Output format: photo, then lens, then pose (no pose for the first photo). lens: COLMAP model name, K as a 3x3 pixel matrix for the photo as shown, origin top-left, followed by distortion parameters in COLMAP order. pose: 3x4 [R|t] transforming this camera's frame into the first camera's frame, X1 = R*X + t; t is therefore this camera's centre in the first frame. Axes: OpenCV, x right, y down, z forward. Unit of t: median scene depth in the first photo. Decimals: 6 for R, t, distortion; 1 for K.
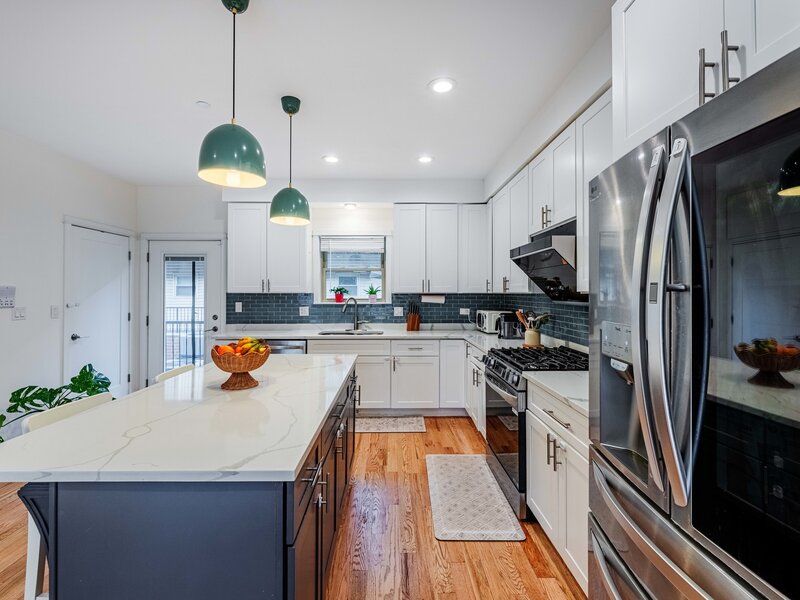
lens RADIAL K [[366.1, 0, 398.9], [0, 366.1, 291.3], [0, 0, 1]] dist [0.001431, 0.000077]
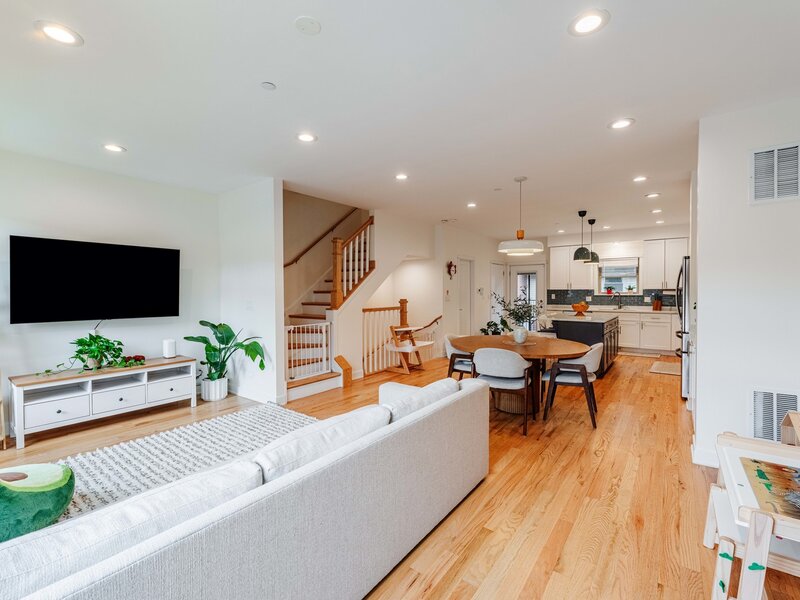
lens RADIAL K [[366.1, 0, 398.9], [0, 366.1, 291.3], [0, 0, 1]] dist [0.001431, 0.000077]
pose [[0.784491, -0.001876, -0.620137, 0.155085], [0.008479, 0.999934, 0.007702, -0.008673], [0.620082, -0.011300, 0.784456, -1.143040]]
